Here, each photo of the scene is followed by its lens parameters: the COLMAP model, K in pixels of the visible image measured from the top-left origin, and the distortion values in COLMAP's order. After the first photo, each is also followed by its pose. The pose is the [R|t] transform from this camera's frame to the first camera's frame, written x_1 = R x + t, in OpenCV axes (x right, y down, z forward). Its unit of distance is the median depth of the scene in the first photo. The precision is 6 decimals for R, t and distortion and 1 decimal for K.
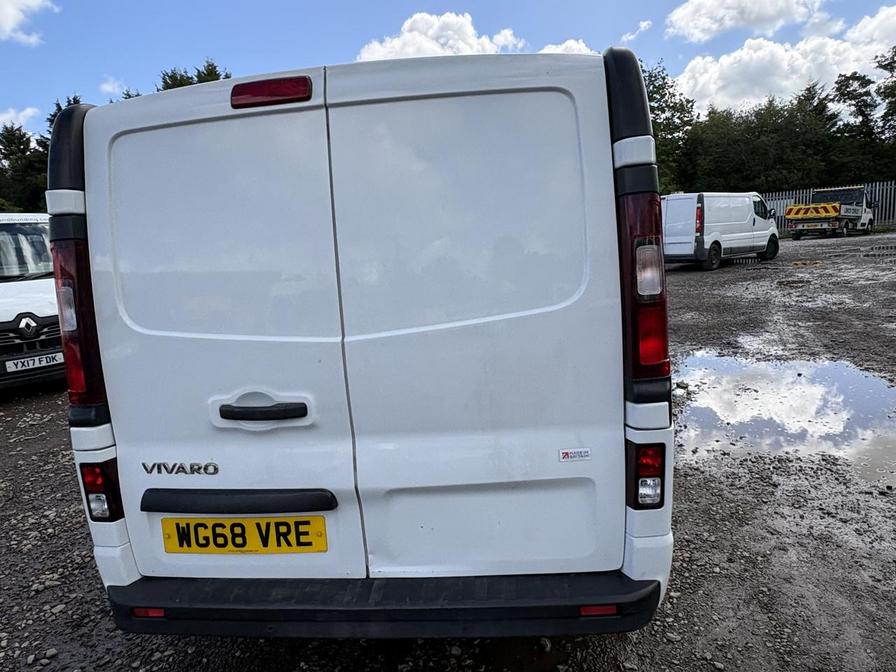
lens RADIAL K [[551.5, 0, 447.8], [0, 551.5, 328.1], [0, 0, 1]] dist [-0.000473, -0.001935]
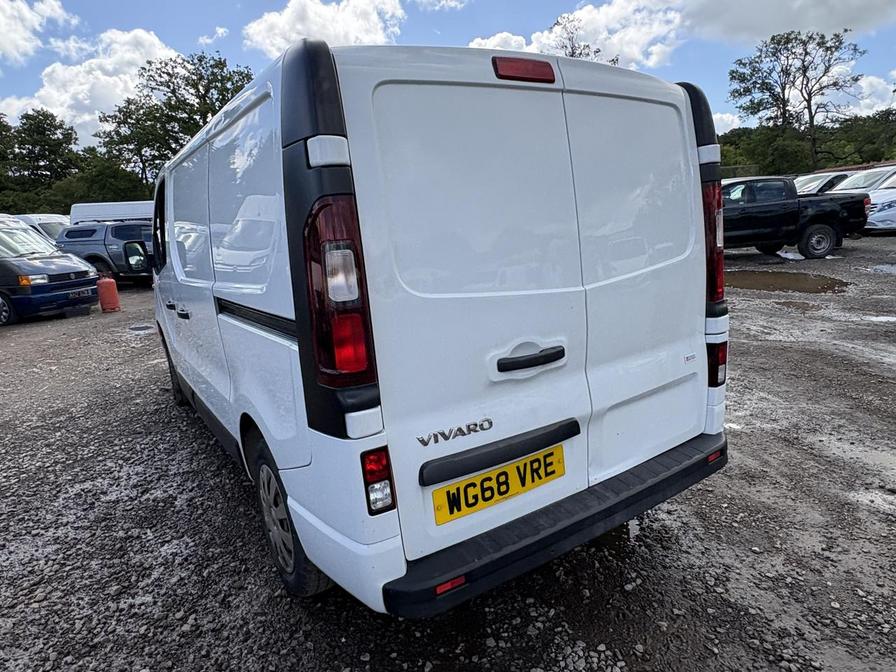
lens RADIAL K [[553.0, 0, 448.0], [0, 553.0, 336.0], [0, 0, 1]] dist [0.001527, 0.001801]
pose [[0.780522, -0.107342, 0.615844, -1.068406], [0.108350, 0.993467, 0.035839, 0.044385], [-0.615667, 0.038753, 0.787053, 0.214210]]
